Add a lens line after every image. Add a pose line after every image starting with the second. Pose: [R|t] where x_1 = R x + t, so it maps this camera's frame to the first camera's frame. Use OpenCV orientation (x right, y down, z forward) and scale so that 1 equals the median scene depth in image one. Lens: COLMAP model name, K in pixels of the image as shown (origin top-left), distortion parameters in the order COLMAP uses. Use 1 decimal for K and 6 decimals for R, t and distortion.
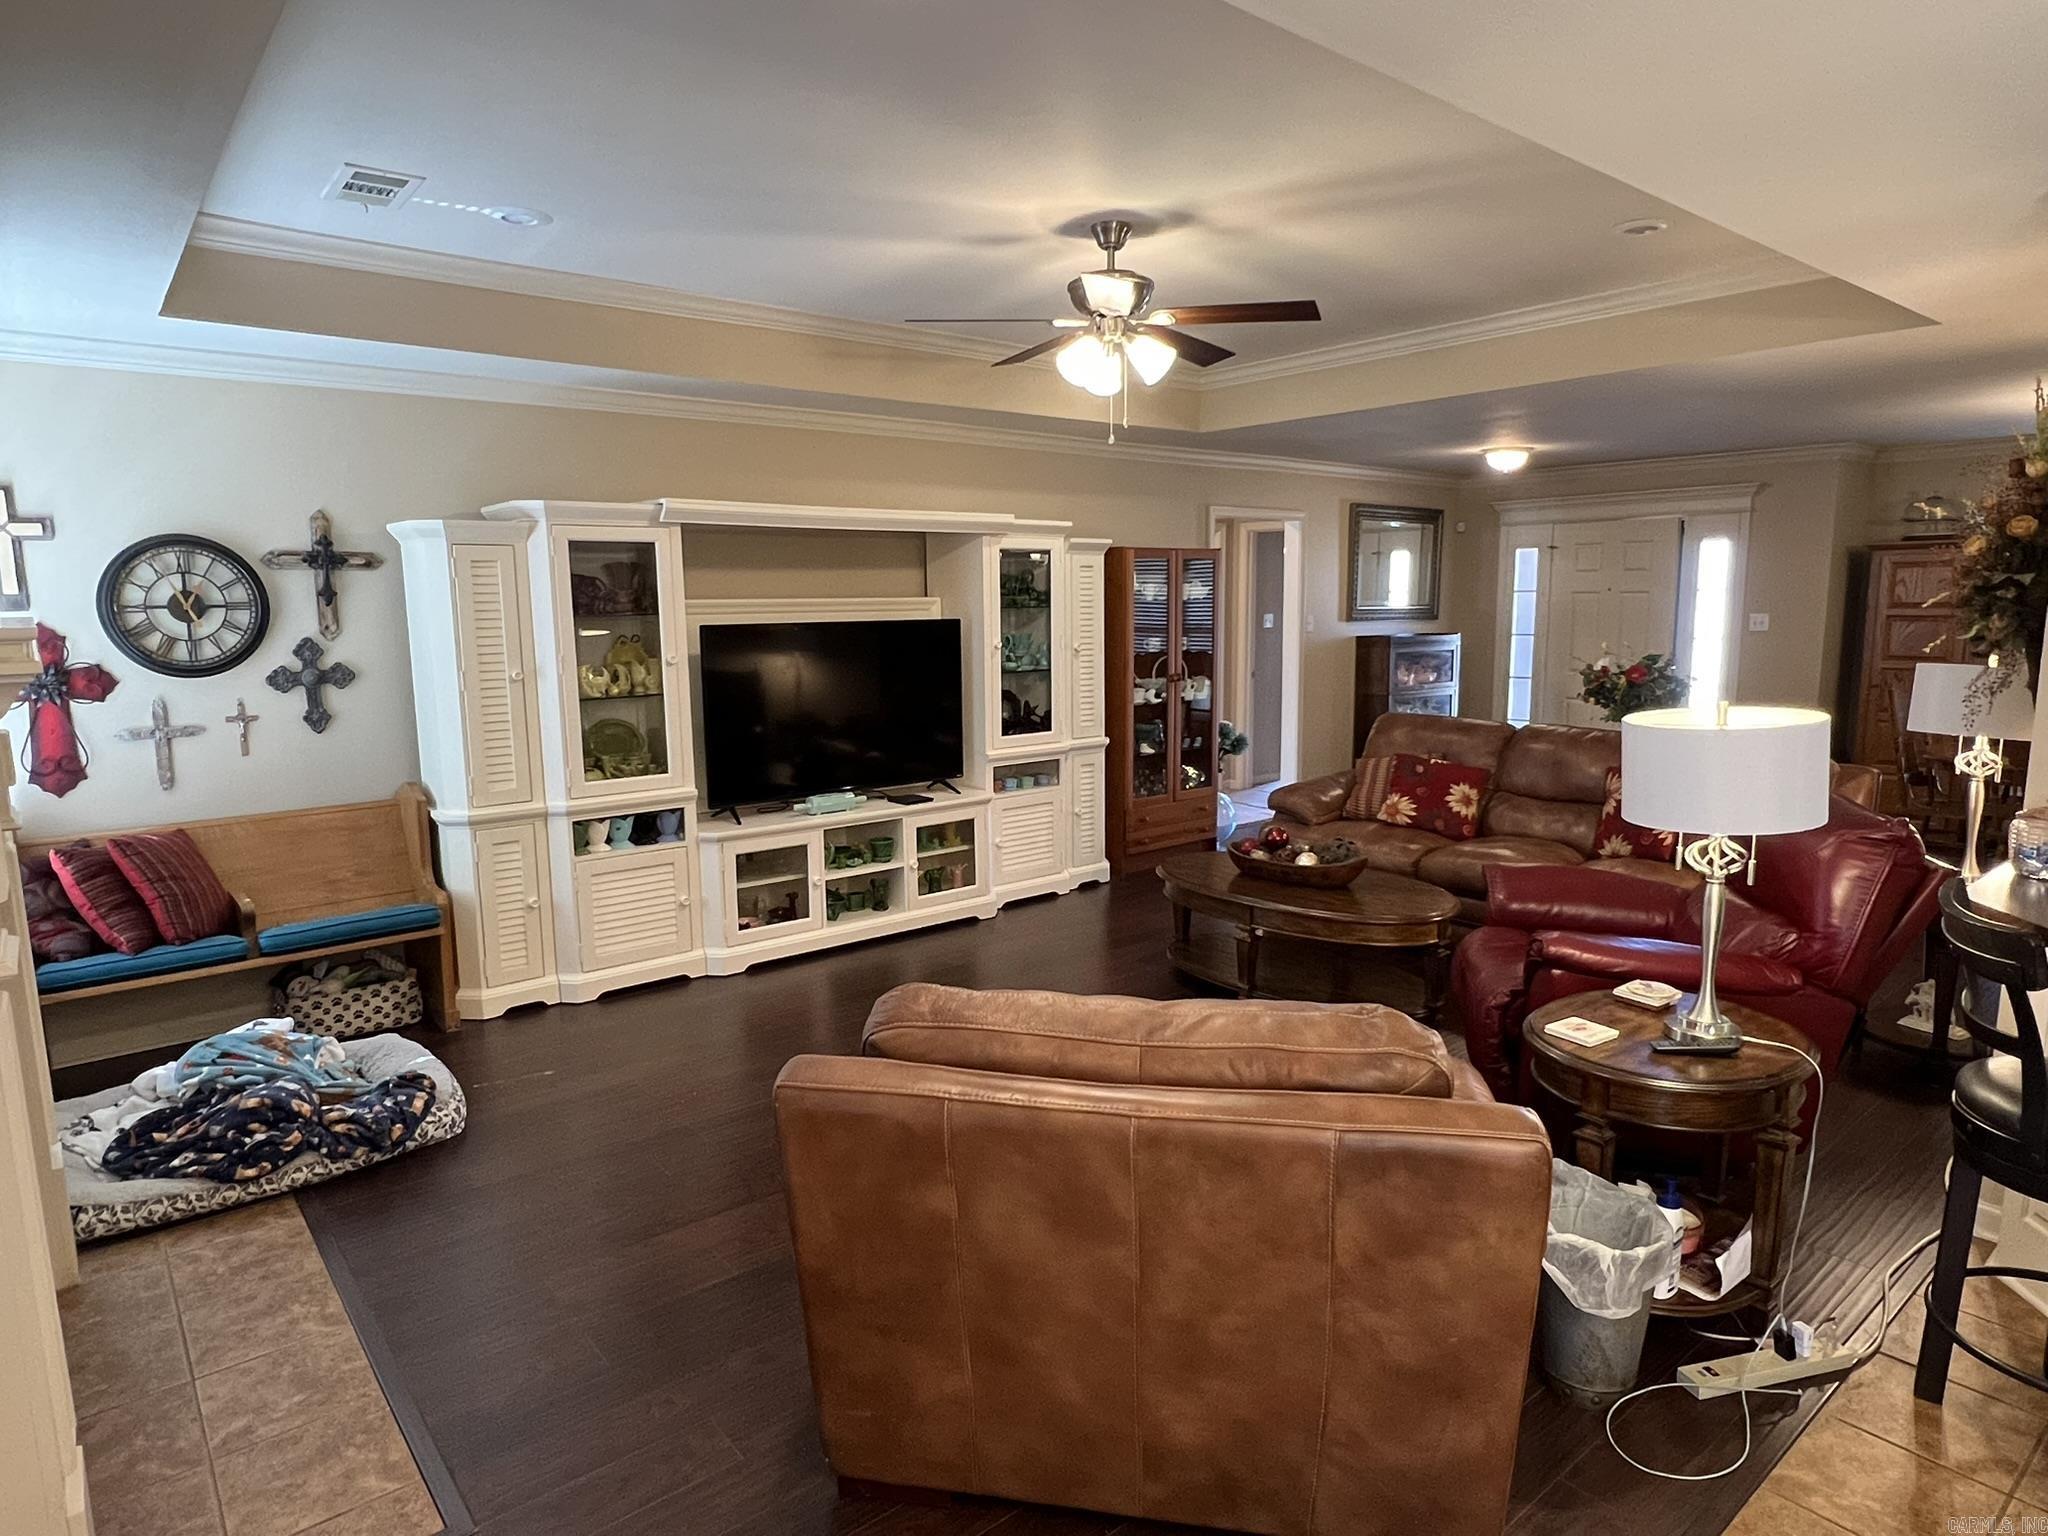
lens RADIAL K [[1196.3, 0, 1034.5], [0, 1196.3, 780.3], [0, 0, 1]] dist [0.000057, 0.000103]
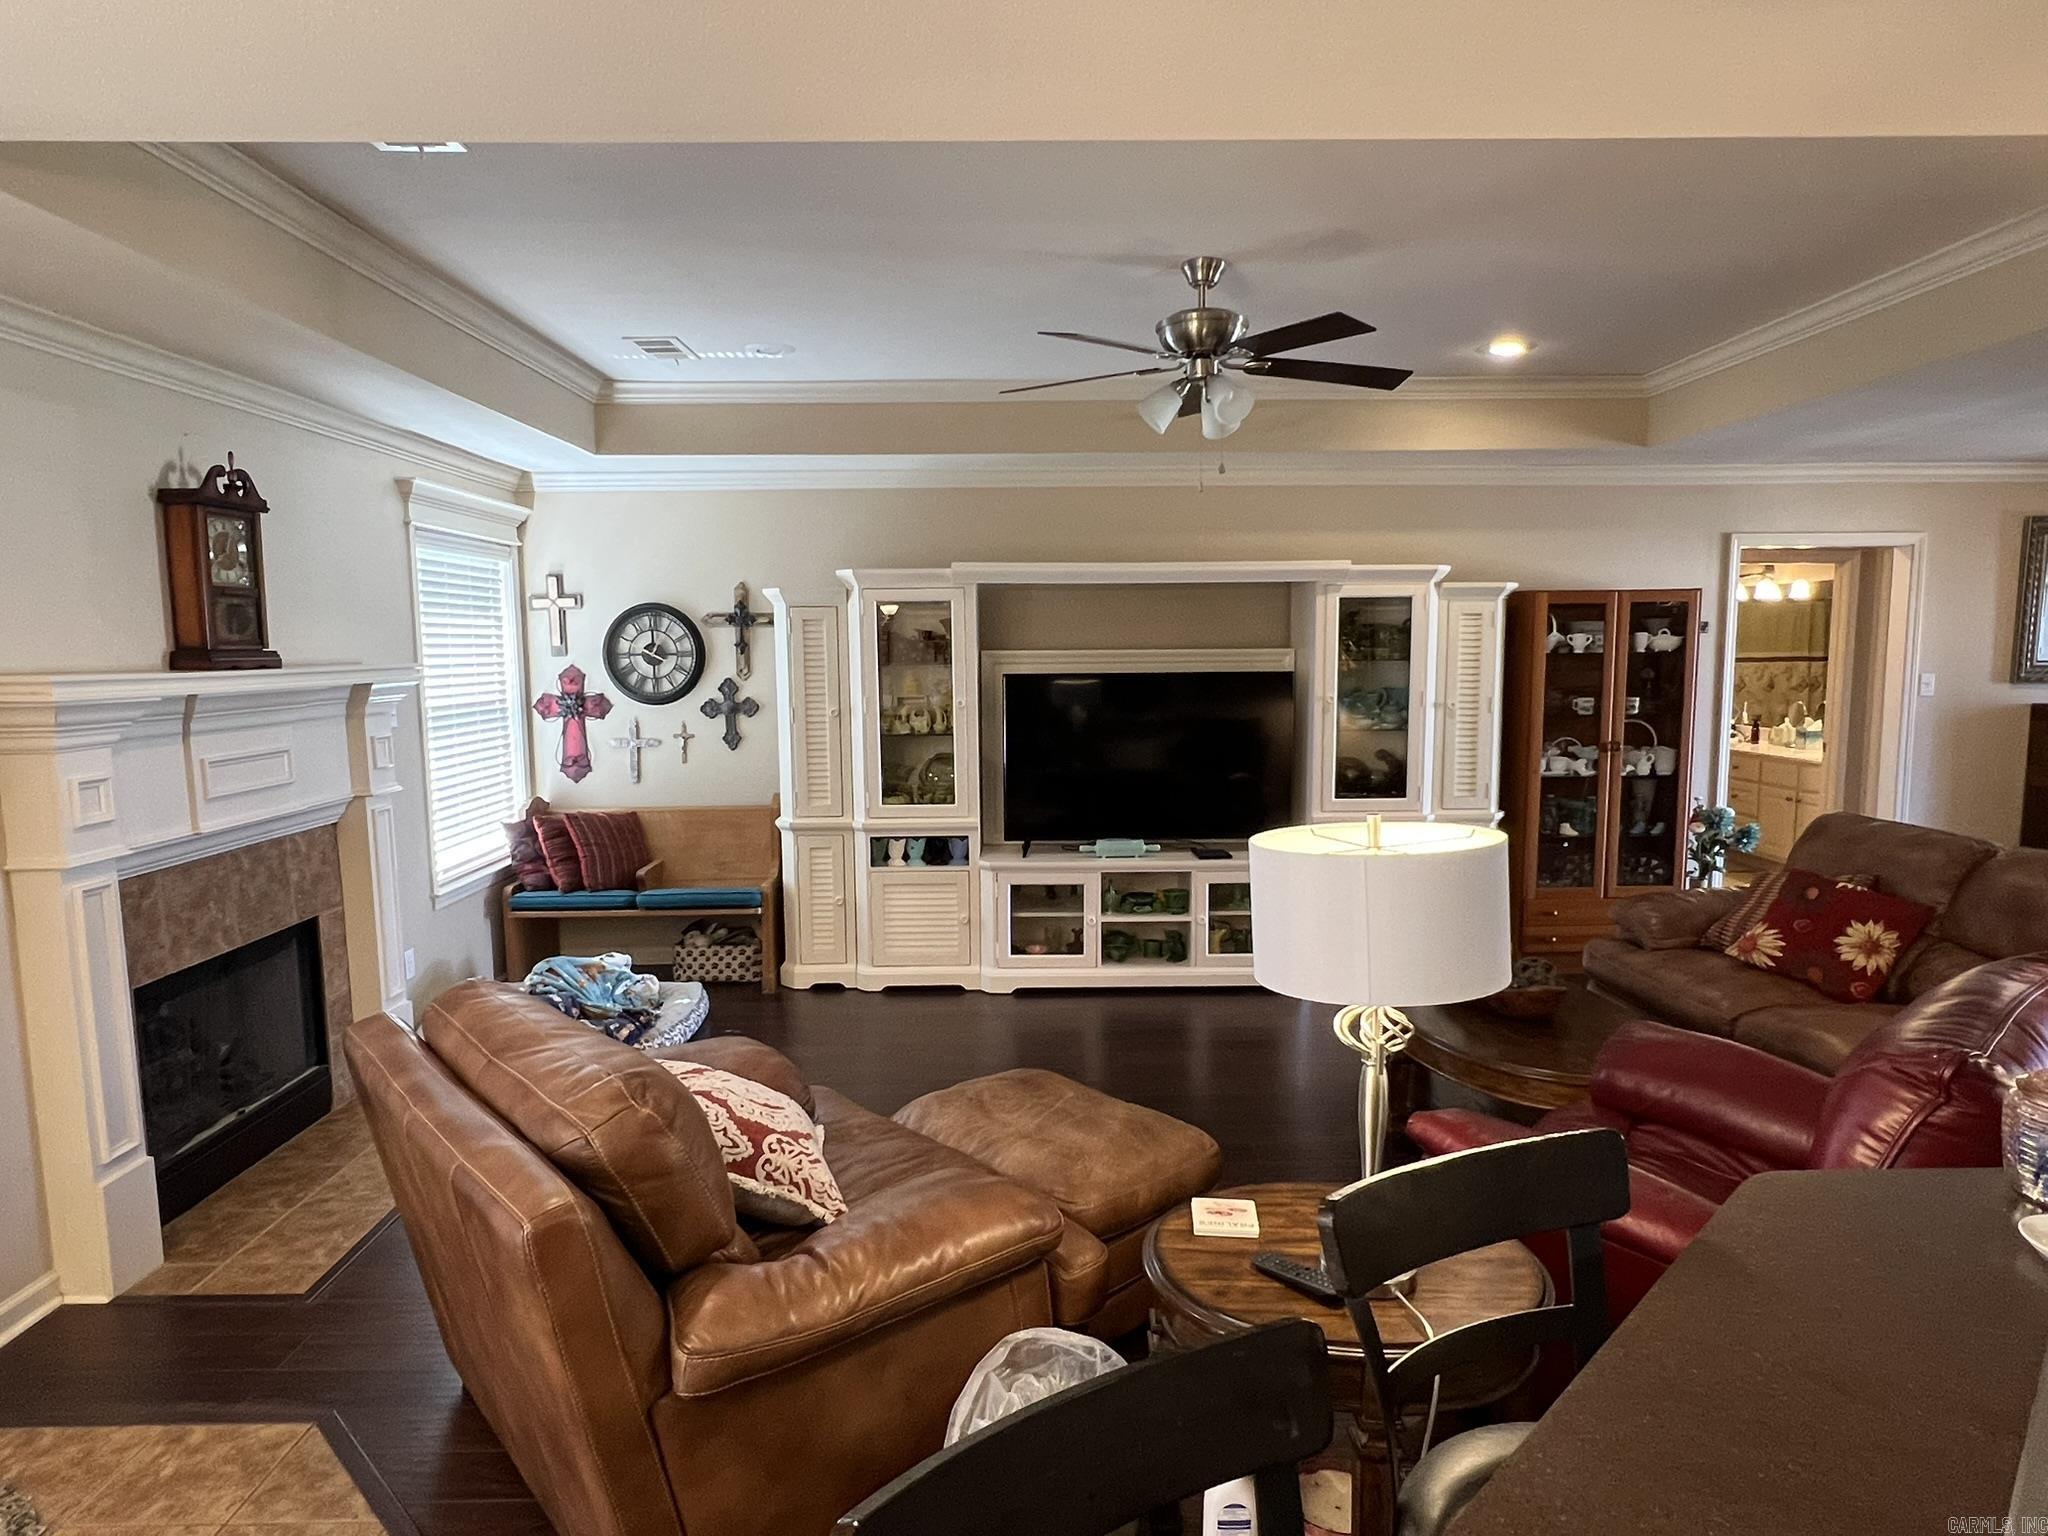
lens RADIAL K [[1196.3, 0, 1025.7], [0, 1196.3, 778.4], [0, 0, 1]] dist [0.000057, 0.000103]
pose [[0.778020, 0.075684, -0.623664, 0.469987], [-0.095975, 0.995383, 0.001066, -0.039938], [0.620865, 0.059027, 0.781692, 0.167458]]
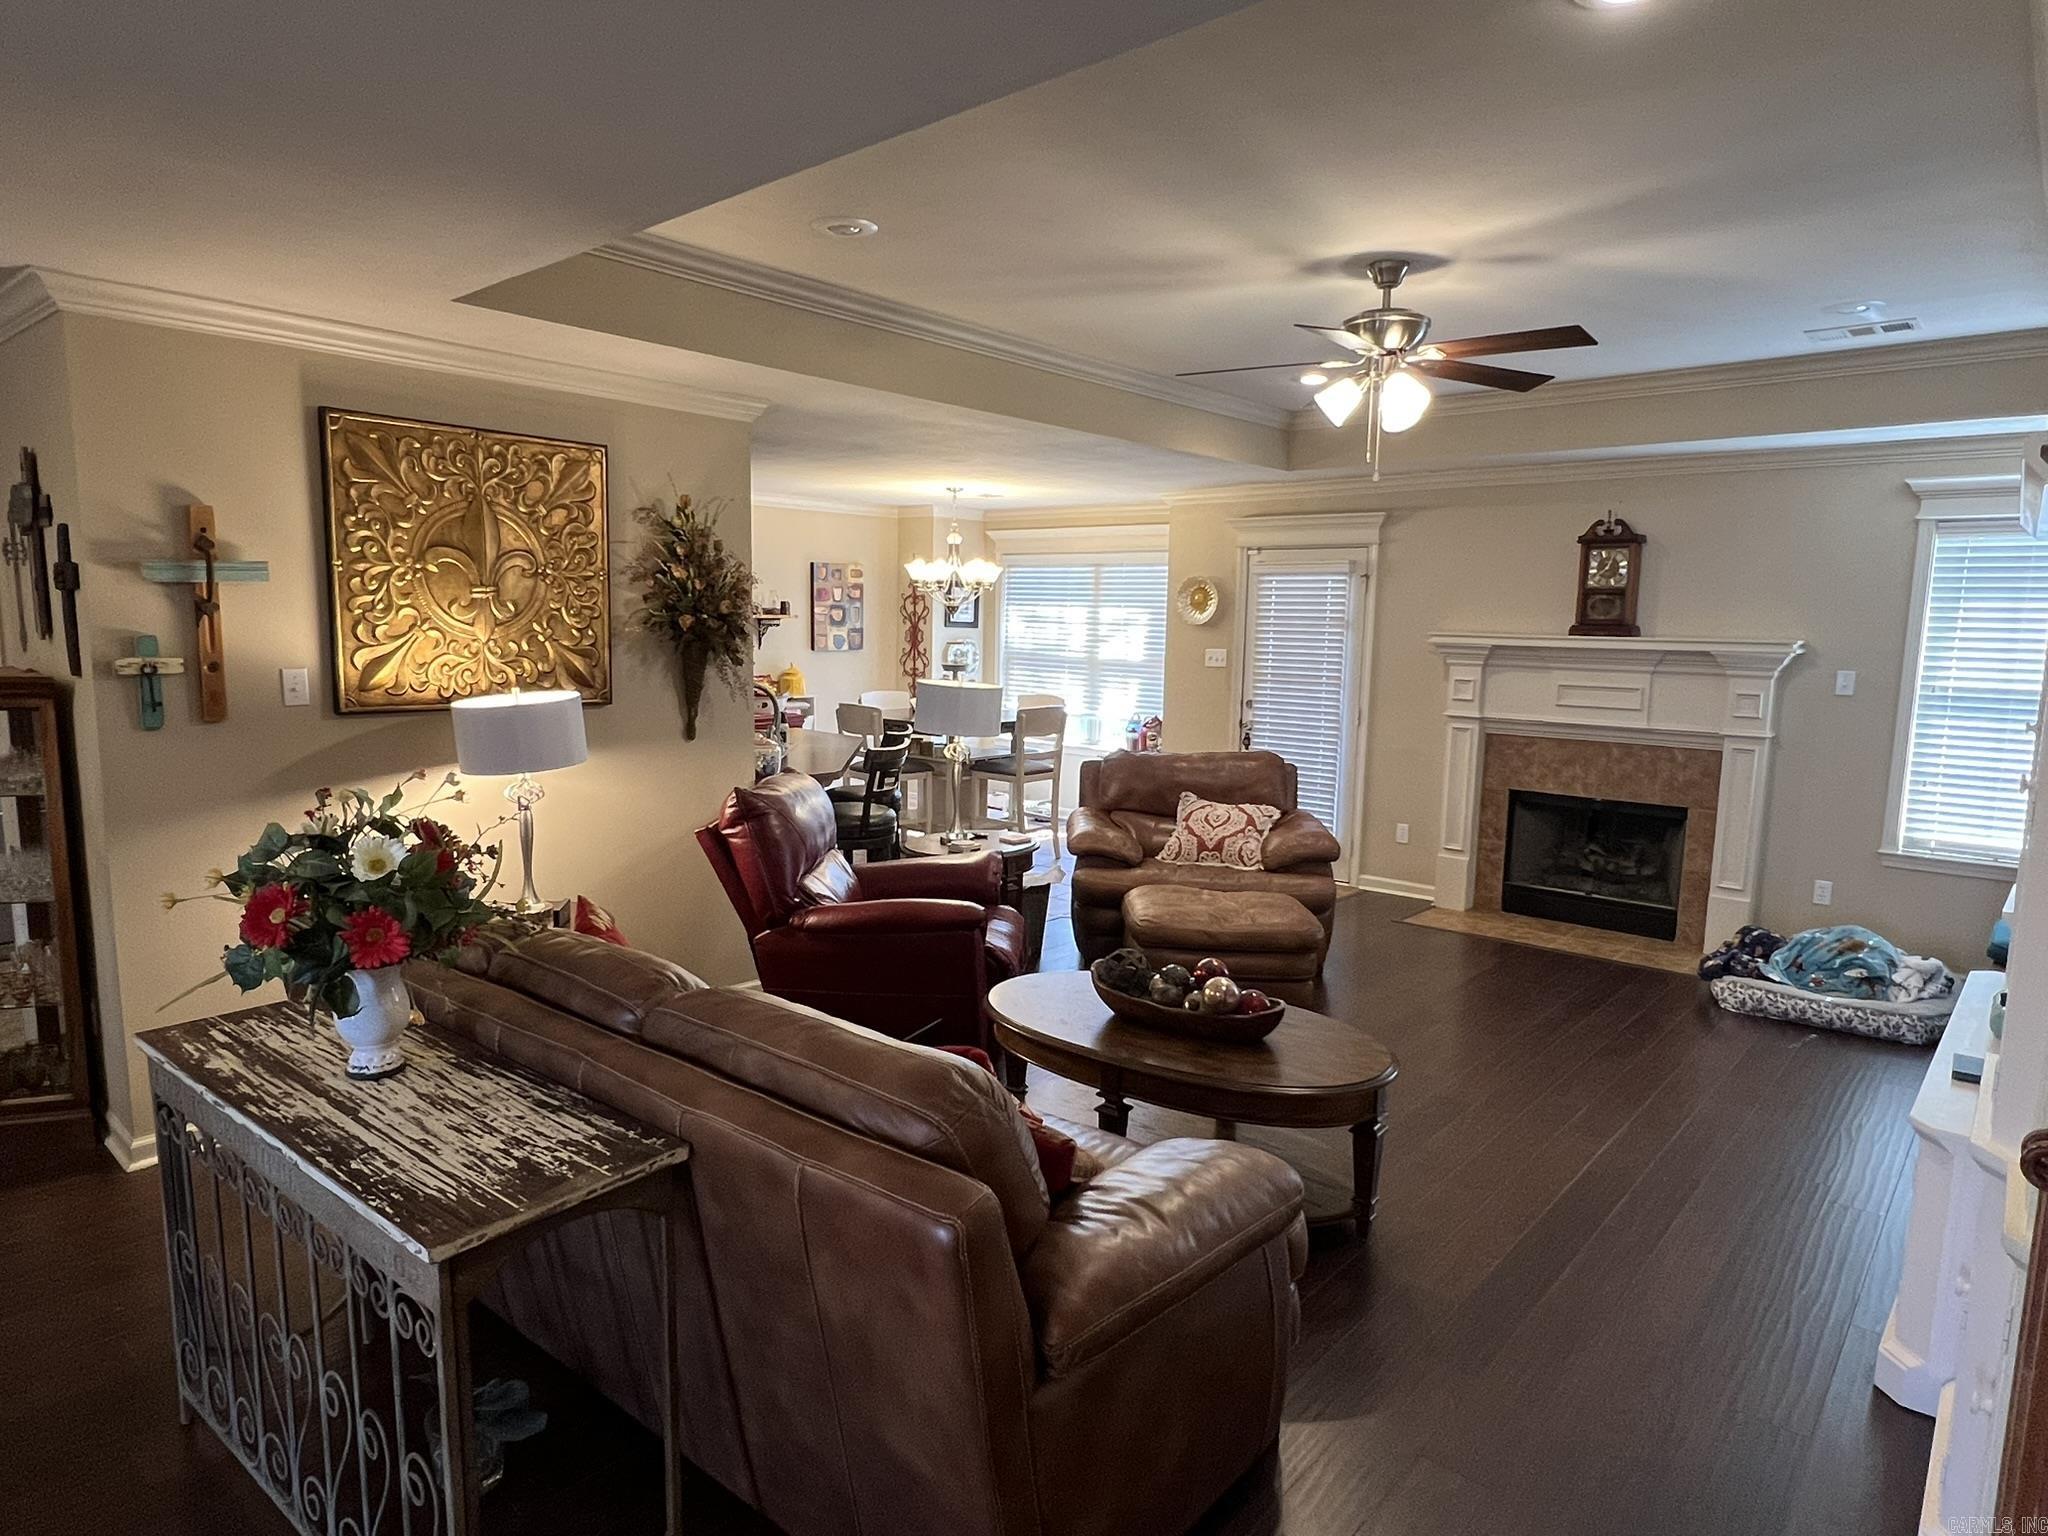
lens RADIAL K [[1196.3, 0, 1025.9], [0, 1196.3, 775.7], [0, 0, 1]] dist [0.000057, 0.000103]
pose [[-0.987989, 0.014264, -0.153863, 0.429045], [-0.030466, 0.958203, 0.284464, -0.271553], [0.151489, 0.285735, -0.946259, 1.663233]]
